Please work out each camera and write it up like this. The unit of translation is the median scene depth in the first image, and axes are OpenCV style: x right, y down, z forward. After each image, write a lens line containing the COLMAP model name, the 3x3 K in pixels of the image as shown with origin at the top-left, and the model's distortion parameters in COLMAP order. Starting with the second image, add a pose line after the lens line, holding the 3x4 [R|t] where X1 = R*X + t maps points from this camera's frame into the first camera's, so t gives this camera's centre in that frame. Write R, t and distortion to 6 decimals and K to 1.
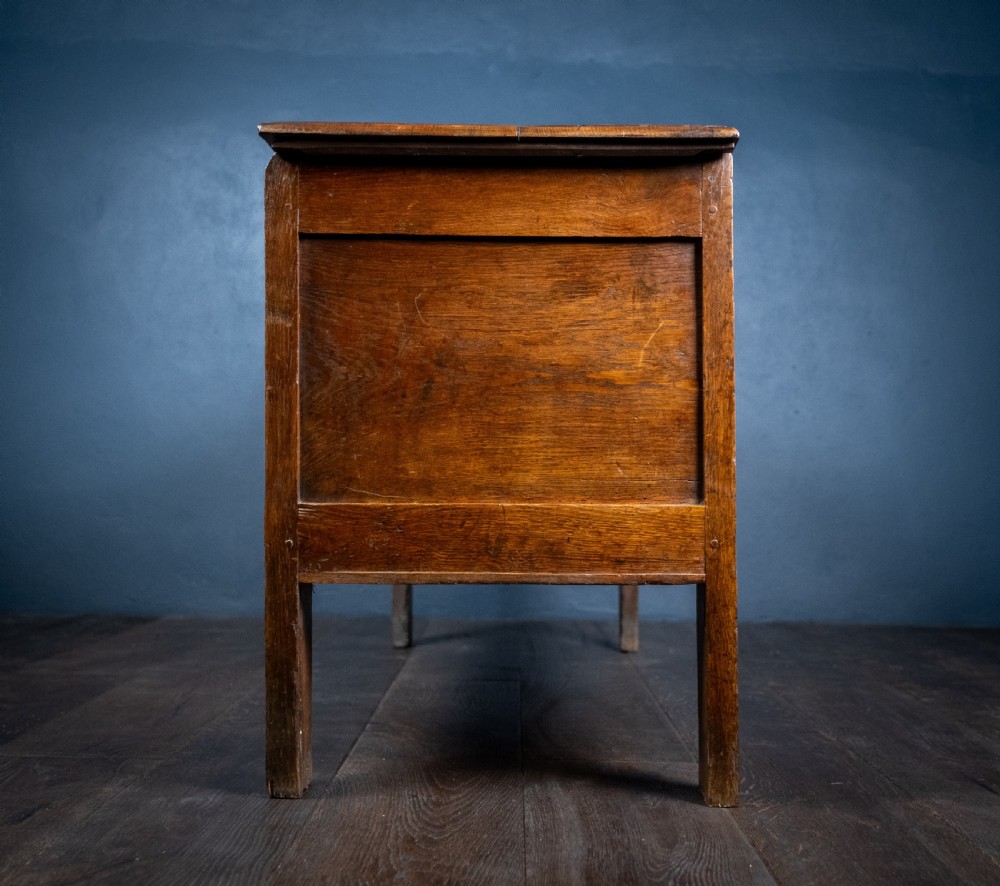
lens RADIAL K [[1140.3, 0, 557.2], [0, 1140.3, 444.4], [0, 0, 1]] dist [-0.016620, -0.003965]
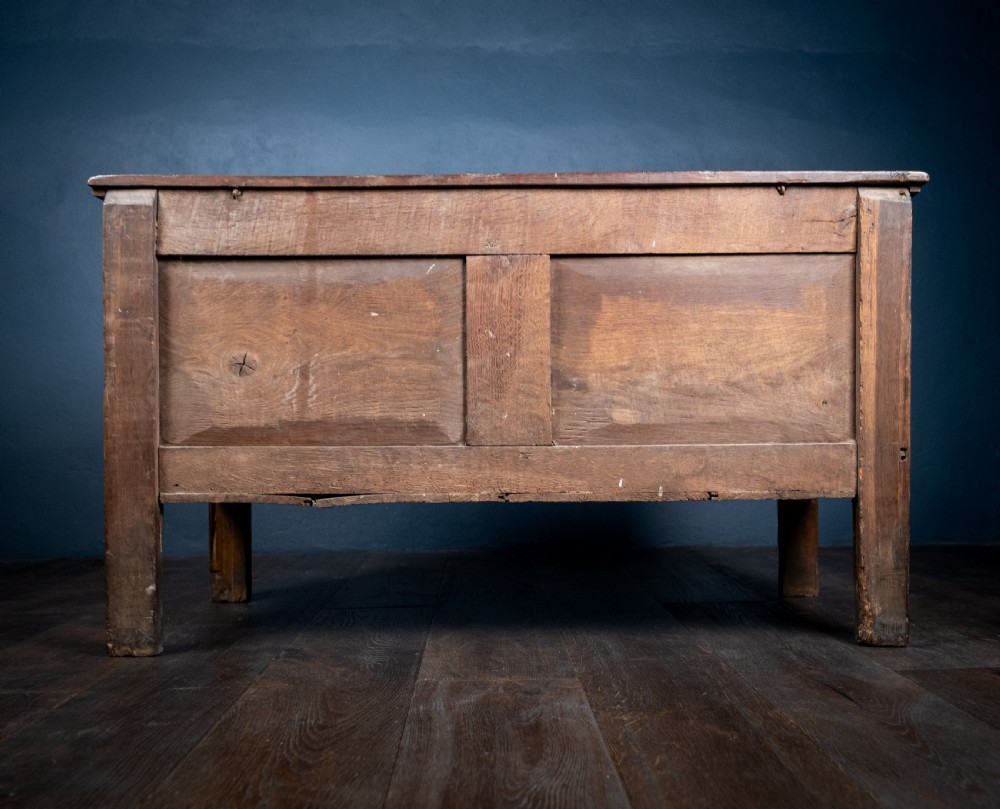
lens RADIAL K [[974.2, 0, 524.4], [0, 974.2, 421.1], [0, 0, 1]] dist [0.003370, 0.000586]
pose [[0.999547, -0.028077, 0.010861, 0.075098], [0.027837, 0.999379, 0.021615, 0.015365], [-0.011461, -0.021303, 0.999707, 0.089520]]
